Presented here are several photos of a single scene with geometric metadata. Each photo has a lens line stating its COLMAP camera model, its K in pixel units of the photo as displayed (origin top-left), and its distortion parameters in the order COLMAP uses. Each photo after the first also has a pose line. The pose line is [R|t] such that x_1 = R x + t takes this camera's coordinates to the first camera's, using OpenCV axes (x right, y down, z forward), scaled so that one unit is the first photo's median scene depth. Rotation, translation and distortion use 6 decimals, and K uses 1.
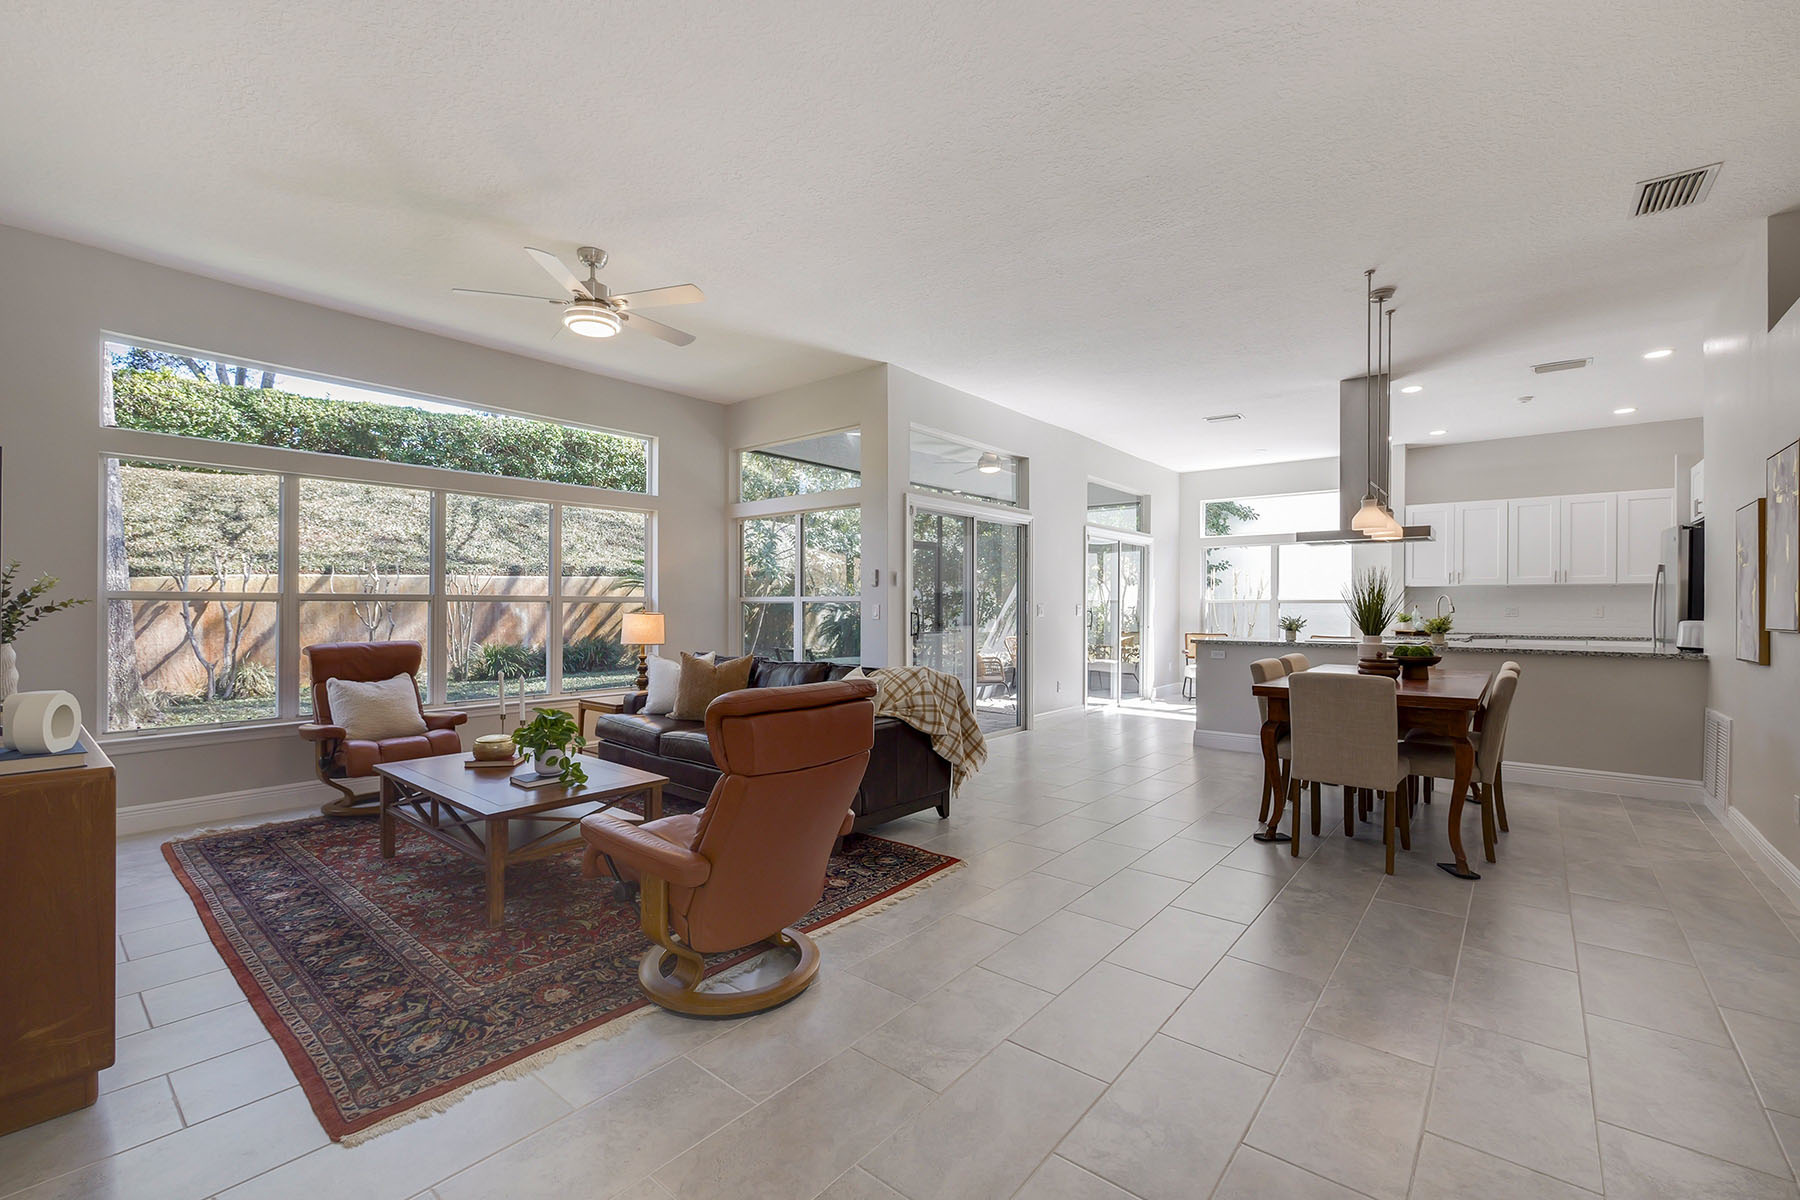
lens RADIAL K [[756.3, 0, 897.6], [0, 756.3, 610.0], [0, 0, 1]] dist [-0.011067, 0.001656]
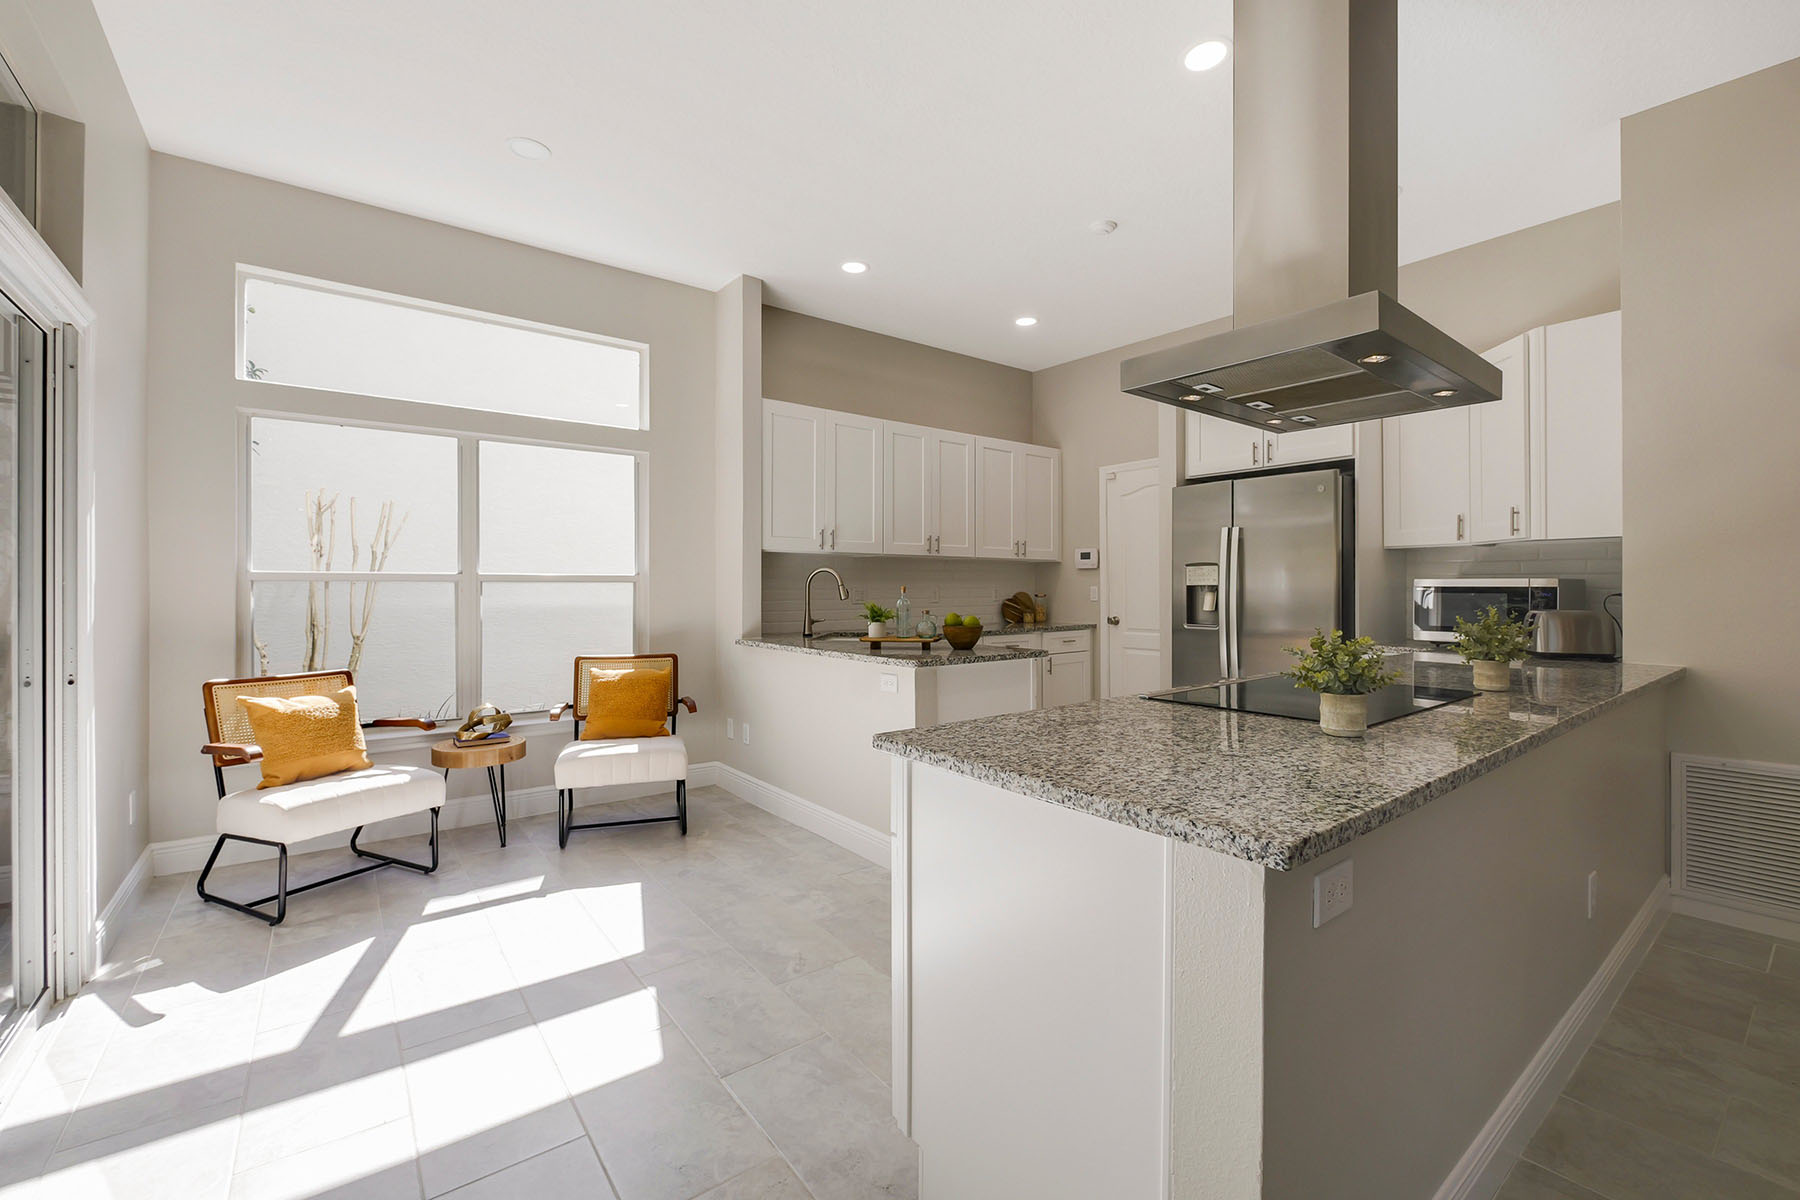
lens RADIAL K [[756.3, 0, 883.9], [0, 756.3, 588.1], [0, 0, 1]] dist [-0.011067, 0.001656]
pose [[0.233711, 0.001119, 0.972306, 0.272350], [0.007086, 0.999971, -0.002854, -0.005298], [-0.972280, 0.007557, 0.233696, 1.195923]]
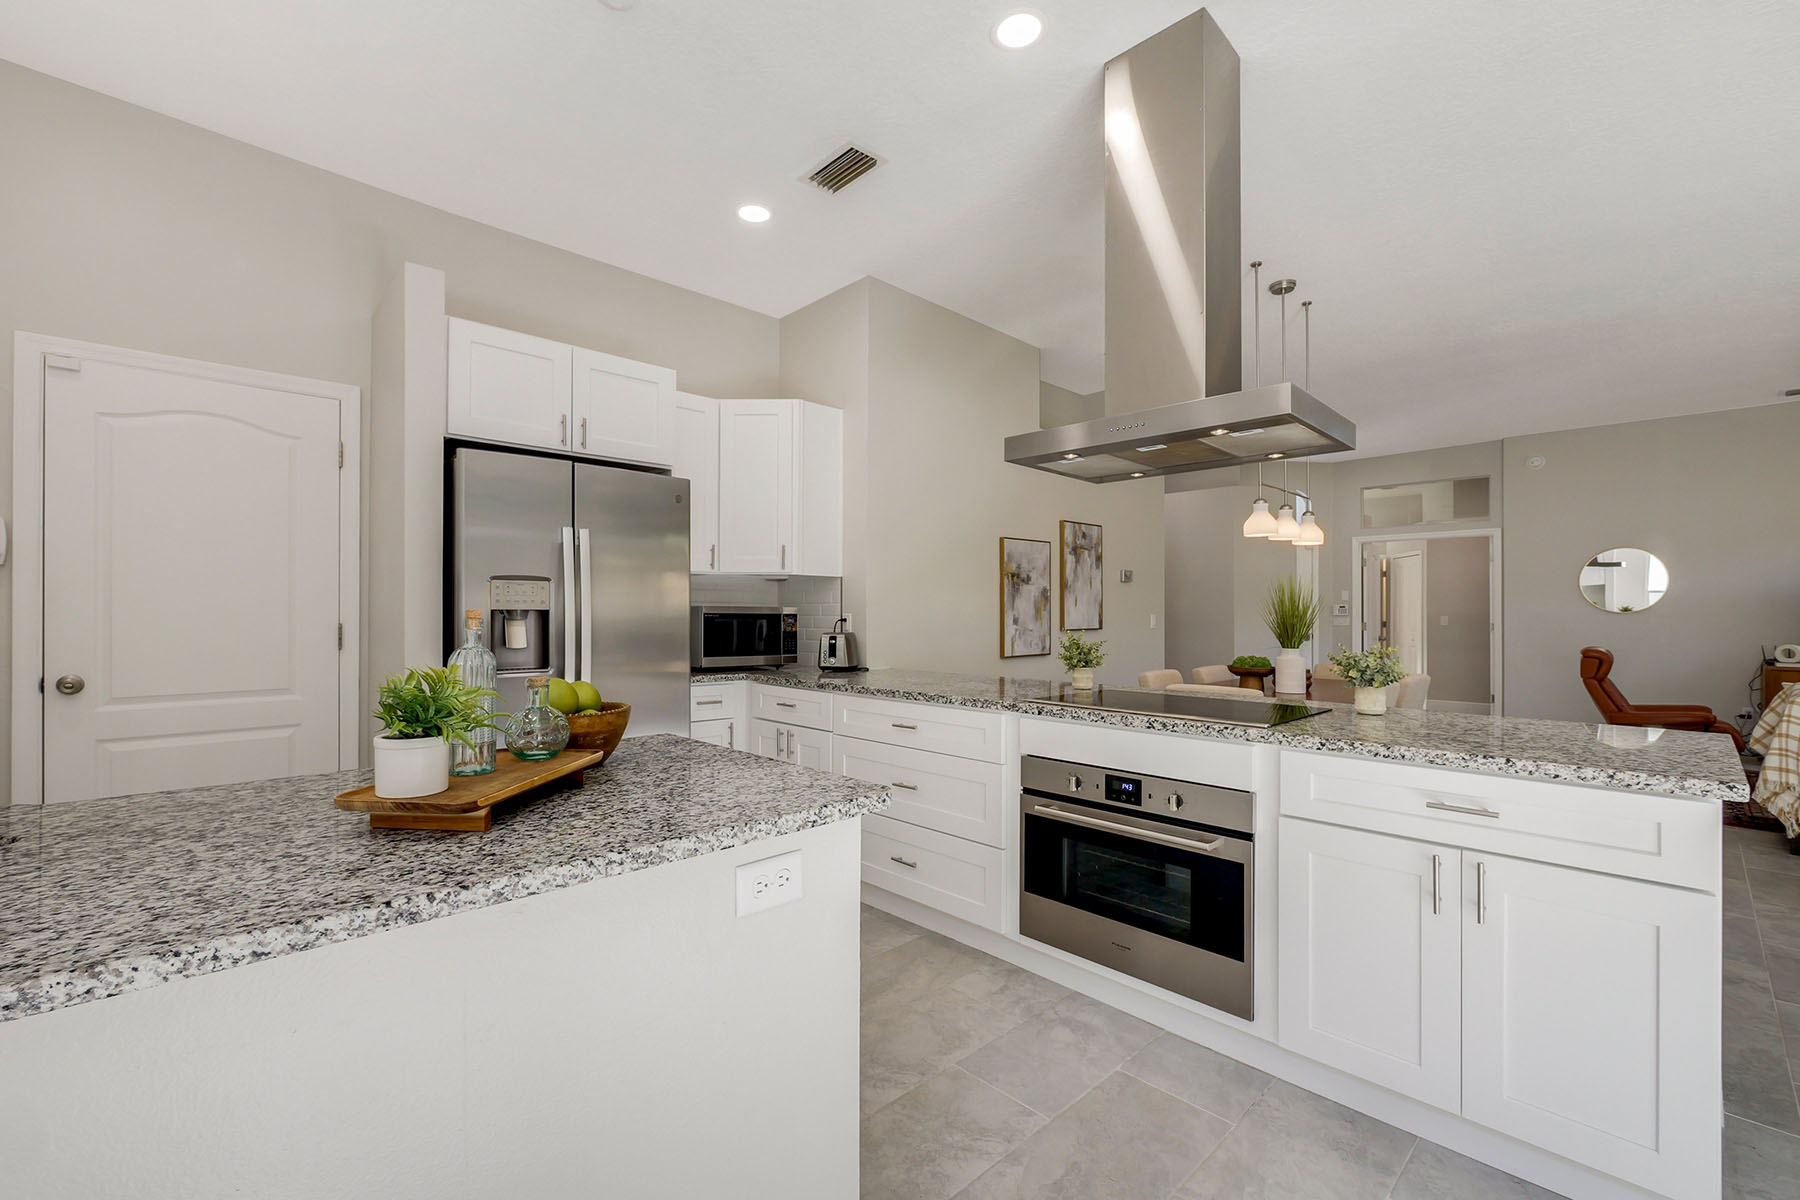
lens RADIAL K [[756.3, 0, 902.9], [0, 756.3, 605.6], [0, 0, 1]] dist [-0.011067, 0.001656]
pose [[-0.994122, -0.001369, 0.108254, 0.776433], [-0.001998, 0.999982, -0.005707, -0.008686], [-0.108244, -0.005890, -0.994107, 1.526785]]
